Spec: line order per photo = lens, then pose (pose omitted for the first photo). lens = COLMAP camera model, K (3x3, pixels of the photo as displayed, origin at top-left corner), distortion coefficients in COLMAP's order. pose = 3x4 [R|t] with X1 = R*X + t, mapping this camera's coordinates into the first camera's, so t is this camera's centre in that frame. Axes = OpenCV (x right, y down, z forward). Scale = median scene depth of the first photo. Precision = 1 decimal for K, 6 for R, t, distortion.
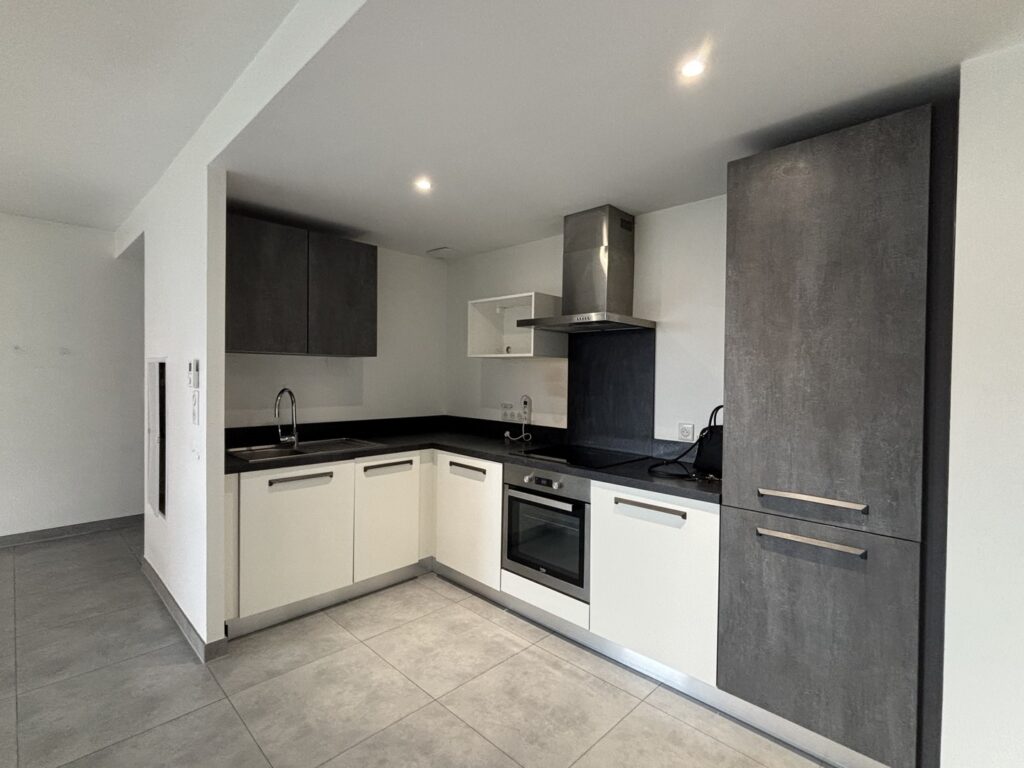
lens RADIAL K [[486.4, 0, 511.5], [0, 486.4, 386.3], [0, 0, 1]] dist [0.000841, 0.000025]
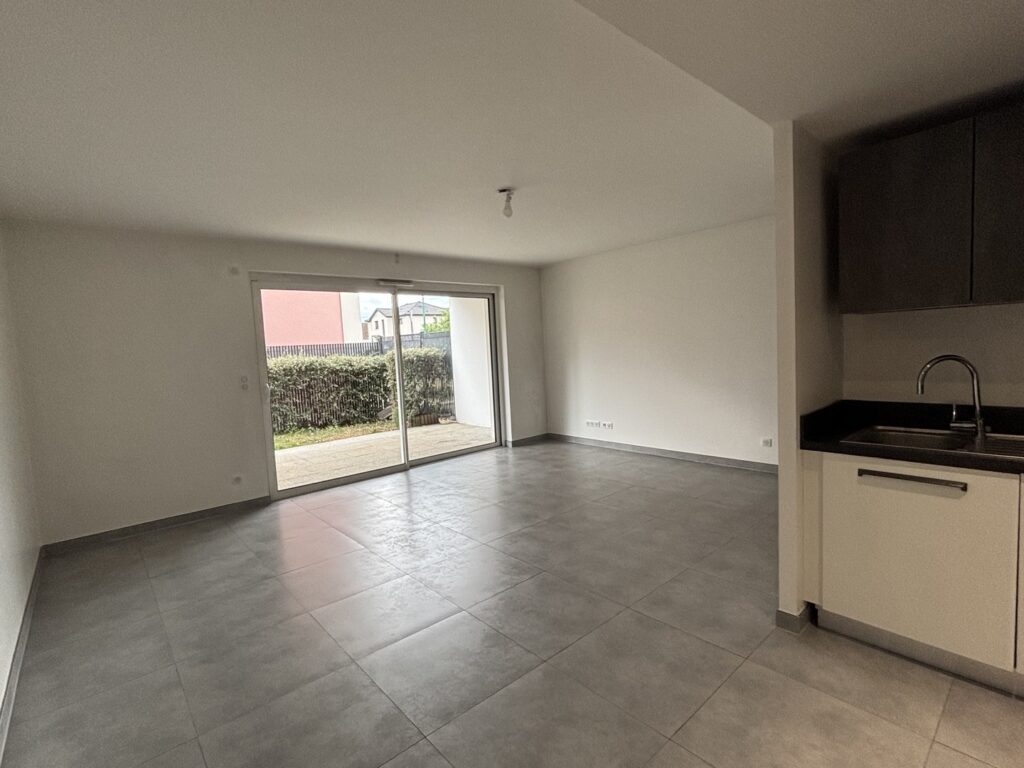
lens RADIAL K [[486.4, 0, 510.1], [0, 486.4, 380.9], [0, 0, 1]] dist [0.000841, 0.000025]
pose [[-0.083717, 0.057686, -0.994818, 0.493412], [0.031122, 0.997987, 0.055251, -0.027715], [0.996003, -0.026335, -0.085344, 0.651408]]
